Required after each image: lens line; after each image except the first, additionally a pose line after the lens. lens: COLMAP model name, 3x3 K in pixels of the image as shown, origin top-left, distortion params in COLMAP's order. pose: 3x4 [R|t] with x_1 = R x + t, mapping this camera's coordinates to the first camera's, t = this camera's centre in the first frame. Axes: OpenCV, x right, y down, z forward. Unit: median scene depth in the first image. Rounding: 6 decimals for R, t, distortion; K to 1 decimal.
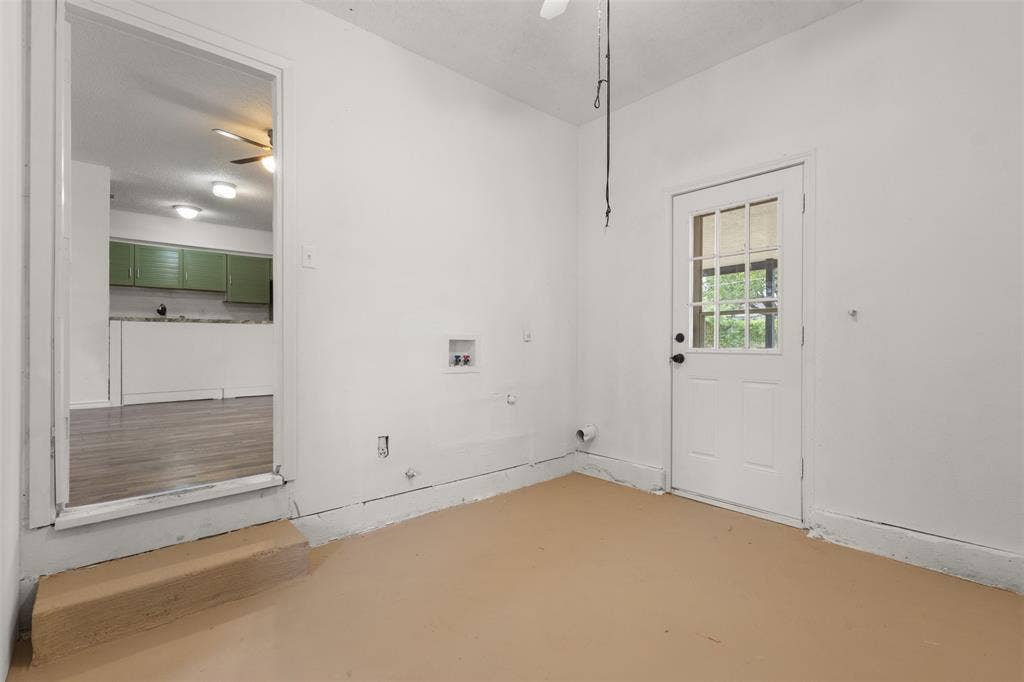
lens RADIAL K [[458.8, 0, 512.0], [0, 458.8, 341.0], [0, 0, 1]] dist [0.001114, 0.000072]
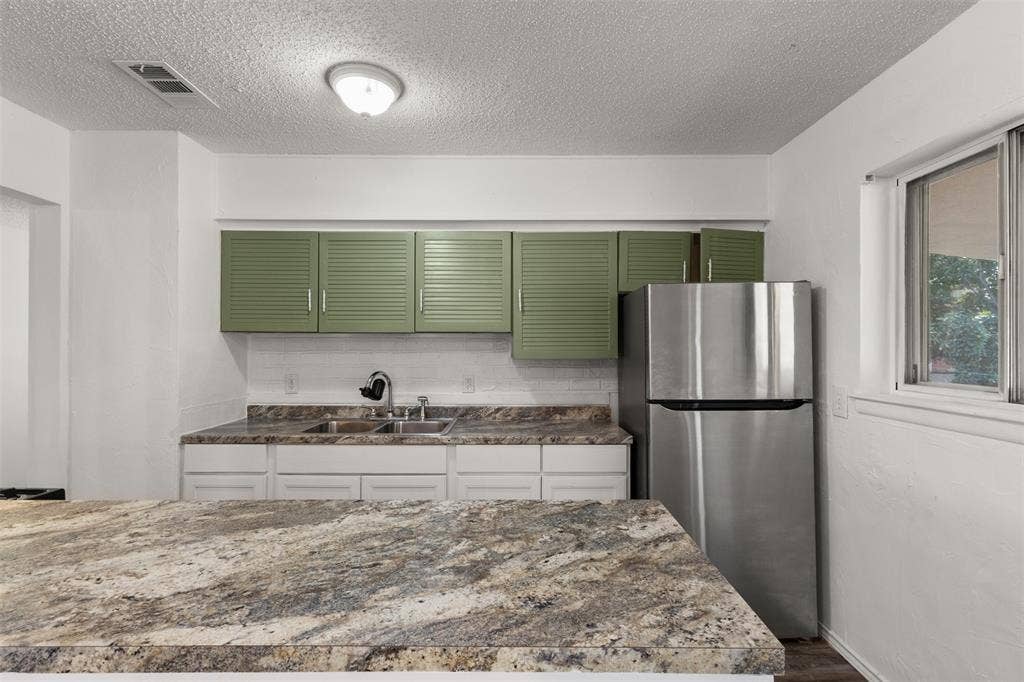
lens RADIAL K [[486.1, 0, 519.3], [0, 486.1, 342.8], [0, 0, 1]] dist [0.002122, 0.000425]
pose [[0.751661, -0.007167, -0.659510, -0.389452], [-0.000031, 0.999941, -0.010901, -0.103320], [0.659549, 0.008214, 0.751616, 0.772618]]
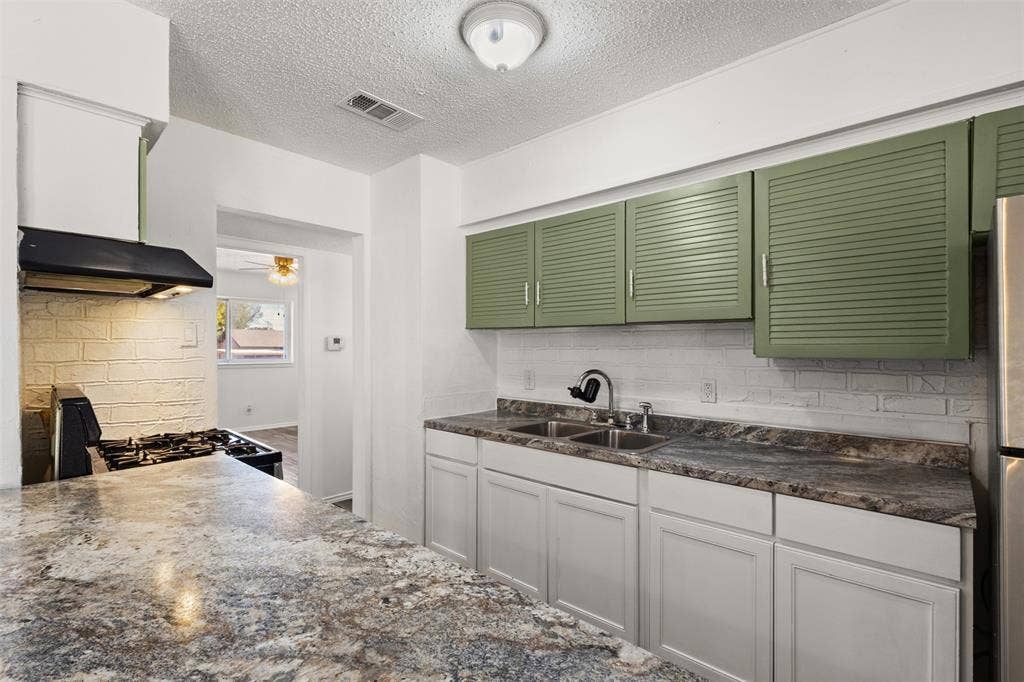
lens RADIAL K [[477.9, 0, 509.9], [0, 477.9, 346.7], [0, 0, 1]] dist [0.002786, 0.000143]
pose [[0.106857, -0.004669, -0.994263, -0.406716], [-0.002986, 0.999983, -0.005017, -0.098295], [0.994270, 0.003505, 0.106841, 0.914809]]
